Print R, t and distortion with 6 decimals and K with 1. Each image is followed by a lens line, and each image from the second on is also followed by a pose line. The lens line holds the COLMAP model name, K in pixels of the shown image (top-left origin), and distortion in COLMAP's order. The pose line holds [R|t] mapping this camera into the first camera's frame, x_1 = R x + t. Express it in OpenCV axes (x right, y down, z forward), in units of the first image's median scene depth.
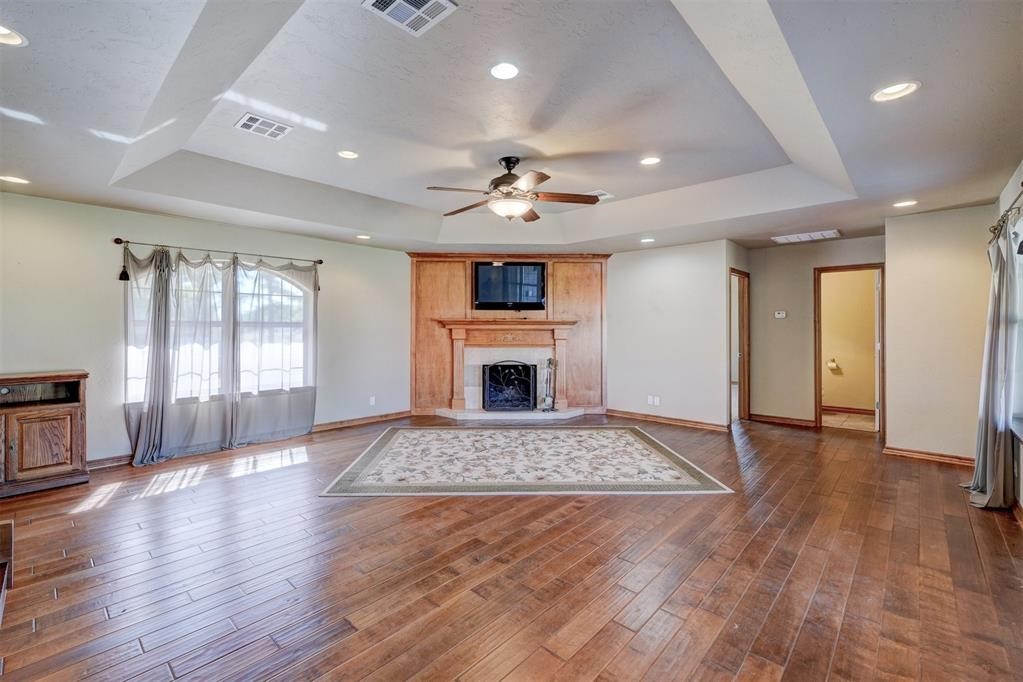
lens RADIAL K [[438.0, 0, 508.8], [0, 438.0, 326.5], [0, 0, 1]] dist [-0.006157, 0.005179]
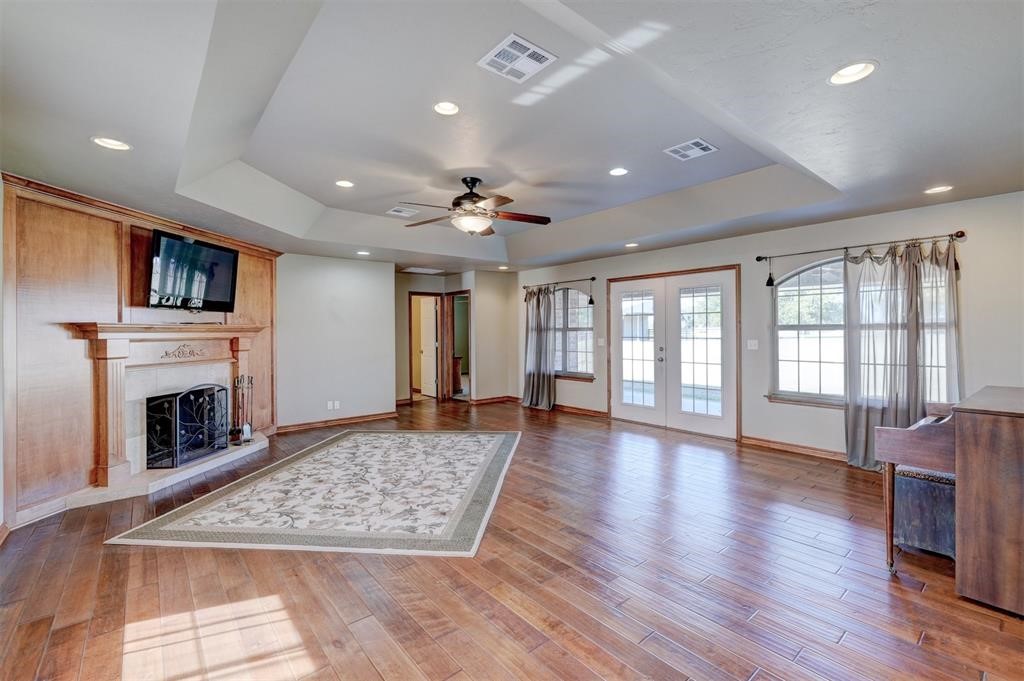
lens RADIAL K [[438.5, 0, 507.4], [0, 438.5, 332.4], [0, 0, 1]] dist [-0.006157, 0.005179]
pose [[0.135084, -0.001834, 0.990832, -0.666686], [0.006913, 0.999976, 0.000909, -0.000279], [-0.990810, 0.006726, 0.135093, 0.475540]]
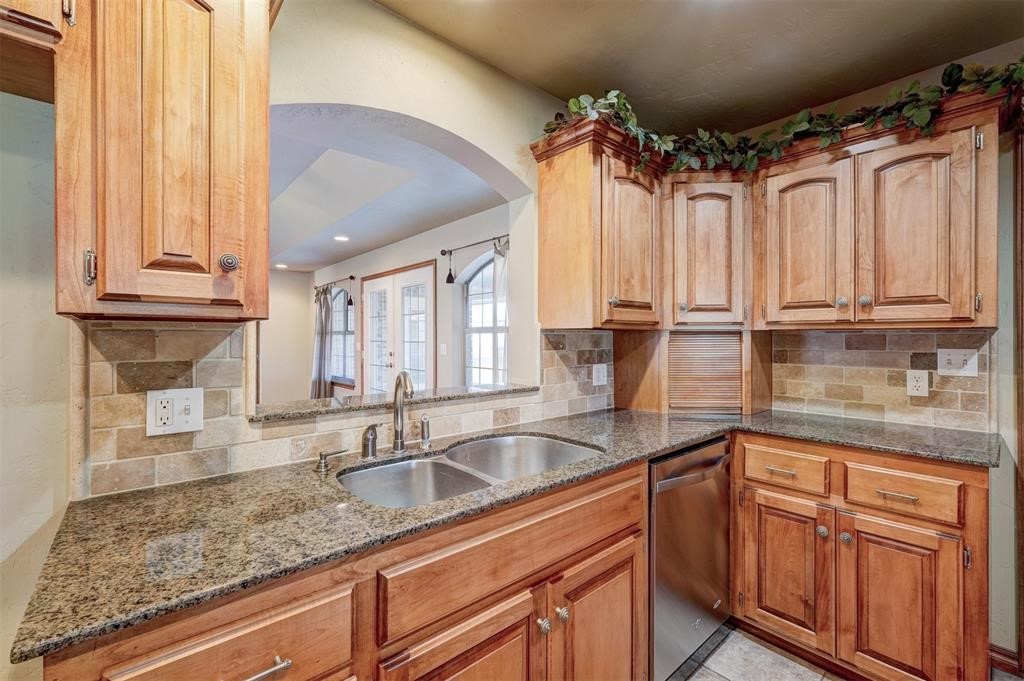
lens RADIAL K [[438.5, 0, 518.0], [0, 438.5, 337.1], [0, 0, 1]] dist [-0.006157, 0.005179]
pose [[0.095986, 0.002899, 0.995378, -0.506543], [0.001518, 0.999994, -0.003059, 0.009663], [-0.995382, 0.001804, 0.095981, -0.087548]]
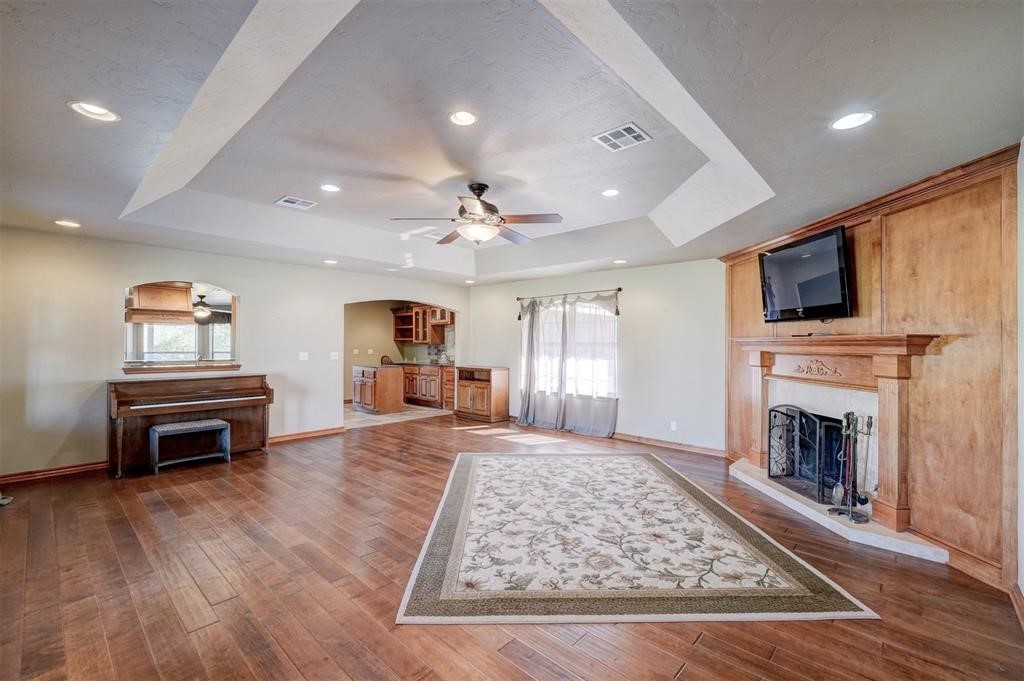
lens RADIAL K [[438.5, 0, 515.6], [0, 438.5, 344.6], [0, 0, 1]] dist [-0.006157, 0.005179]
pose [[0.003386, 0.000233, -0.999994, 0.686762], [-0.006330, 0.999980, 0.000211, -0.003611], [0.999974, 0.006329, 0.003387, 0.711209]]
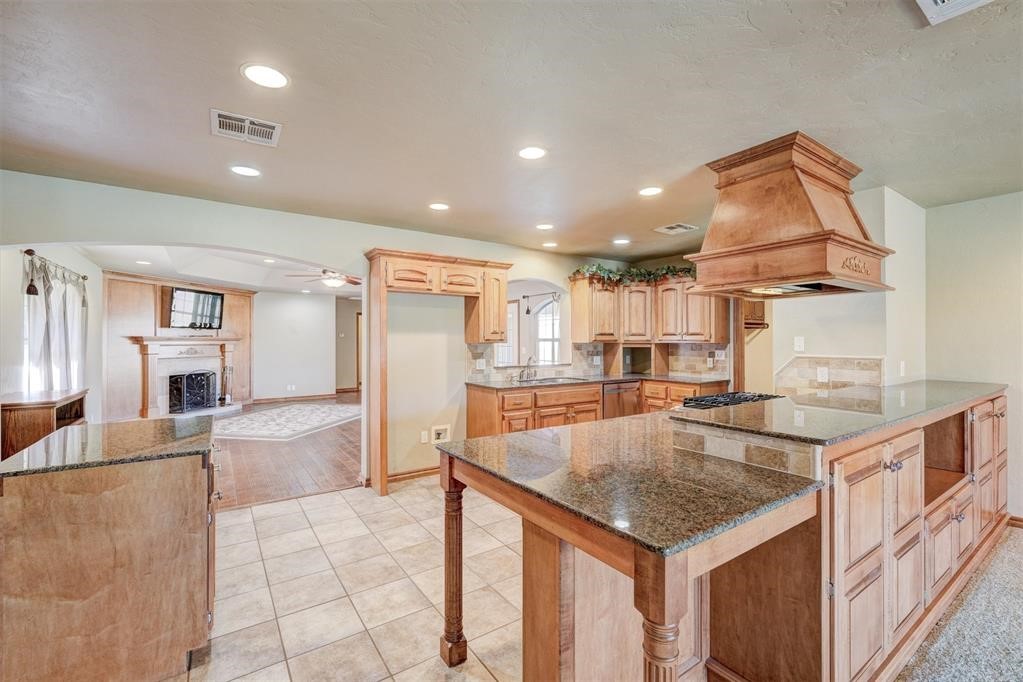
lens RADIAL K [[438.0, 0, 511.2], [0, 438.0, 339.2], [0, 0, 1]] dist [-0.006157, 0.005179]
pose [[0.229981, 0.002970, 0.973191, -1.094776], [0.002402, 0.999991, -0.003619, -0.001867], [-0.973192, 0.003170, 0.229972, -0.159632]]
